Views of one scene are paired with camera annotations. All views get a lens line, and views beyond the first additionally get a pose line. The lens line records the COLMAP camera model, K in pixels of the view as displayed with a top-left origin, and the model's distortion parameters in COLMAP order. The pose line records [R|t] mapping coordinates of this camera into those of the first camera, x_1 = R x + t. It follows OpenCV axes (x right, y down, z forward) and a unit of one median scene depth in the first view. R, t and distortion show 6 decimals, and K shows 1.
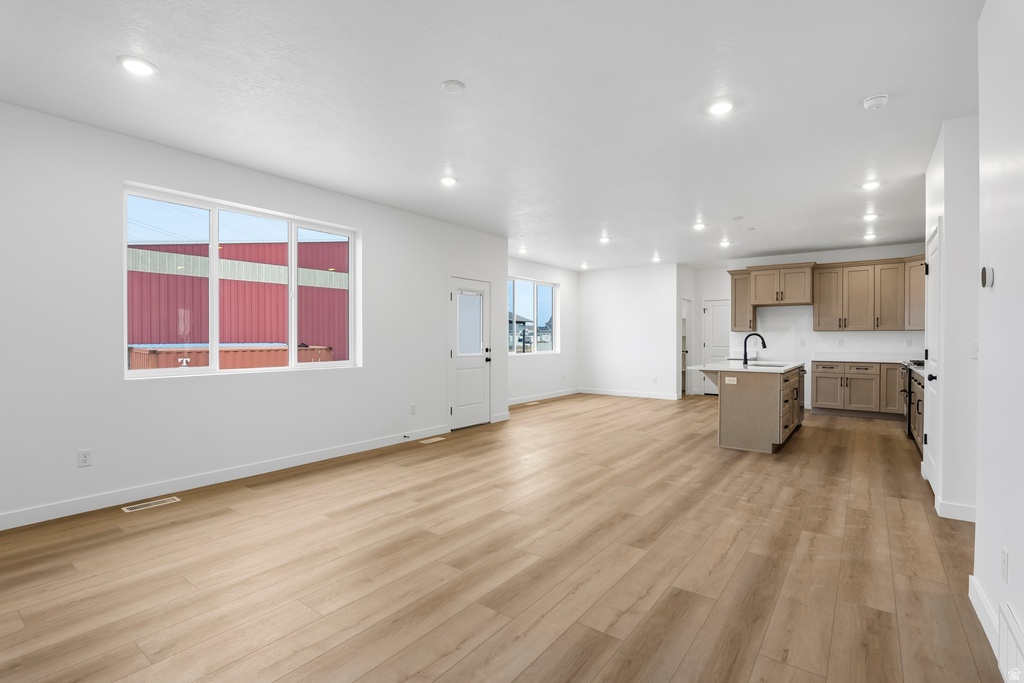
lens RADIAL K [[477.4, 0, 506.4], [0, 477.4, 343.4], [0, 0, 1]] dist [-0.023722, 0.005858]
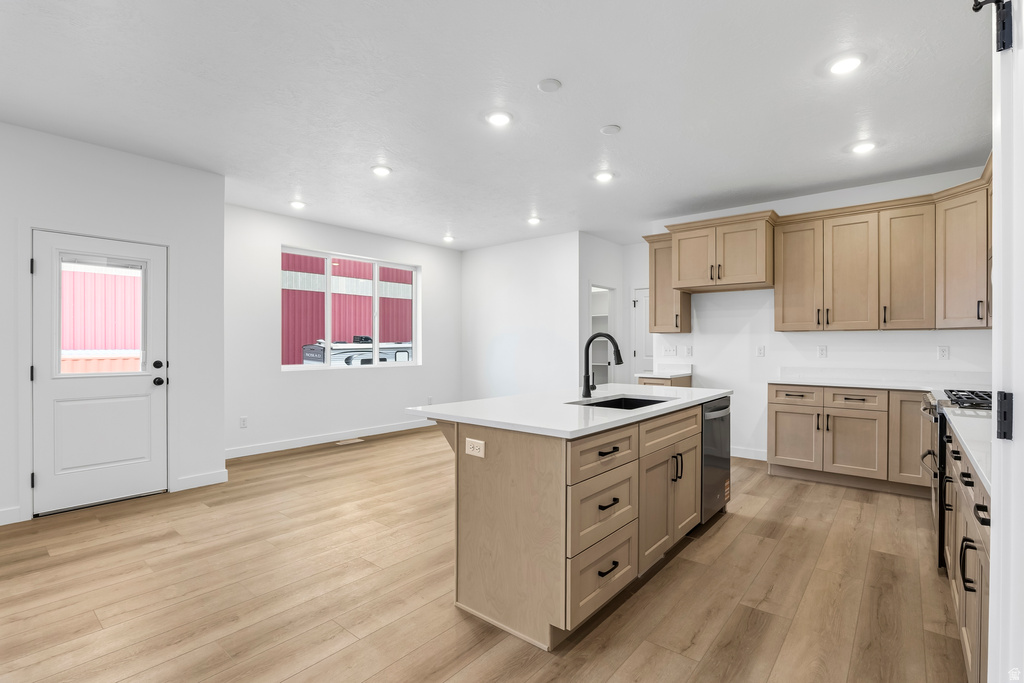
lens RADIAL K [[477.4, 0, 504.3], [0, 477.4, 346.8], [0, 0, 1]] dist [-0.023722, 0.005858]
pose [[0.998533, 0.000272, -0.054149, 0.387546], [-0.000544, 0.999987, -0.005007, -0.004426], [0.054147, 0.005029, 0.998520, 0.443095]]
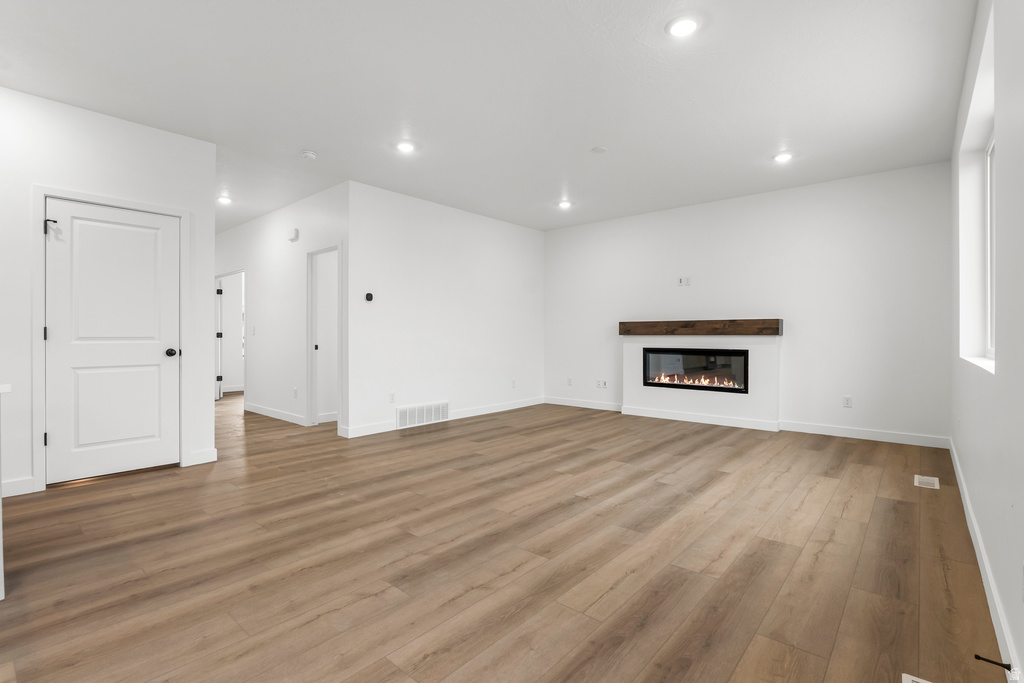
lens RADIAL K [[477.4, 0, 507.4], [0, 477.4, 334.7], [0, 0, 1]] dist [-0.023722, 0.005858]
pose [[-0.997559, -0.000163, 0.069822, 0.029474], [0.000474, 0.999958, 0.009101, 0.010727], [-0.069821, 0.009112, -0.997518, 1.002963]]
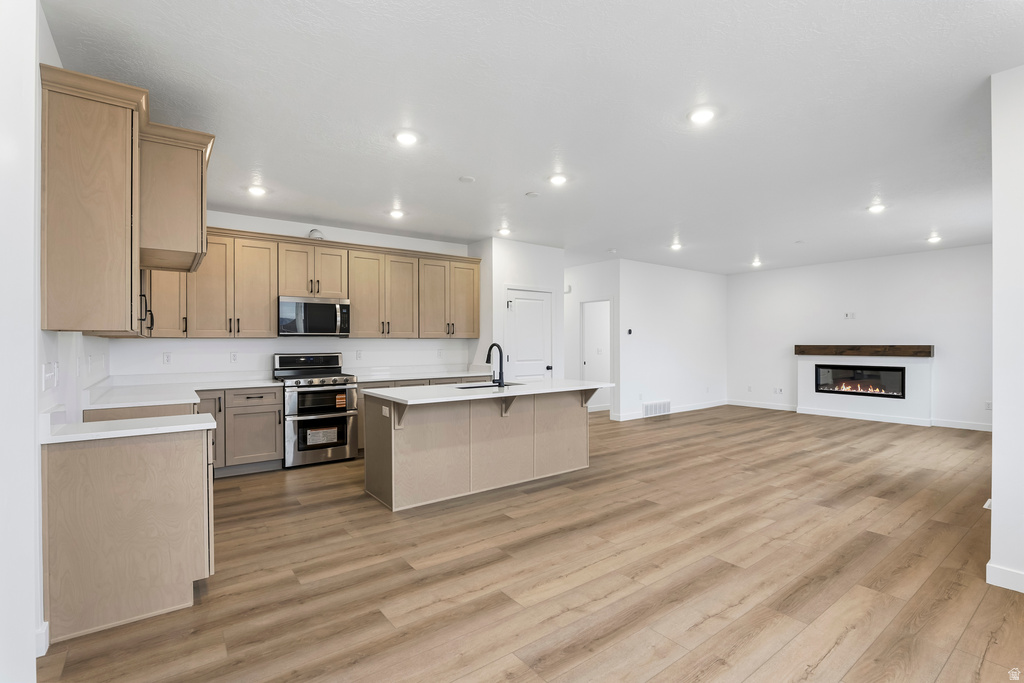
lens RADIAL K [[477.4, 0, 508.5], [0, 477.4, 341.3], [0, 0, 1]] dist [-0.023722, 0.005858]
pose [[-0.961730, 0.002415, 0.273988, 0.257973], [0.004066, 0.999977, 0.005456, -0.024721], [-0.273968, 0.006361, -0.961718, 1.463045]]
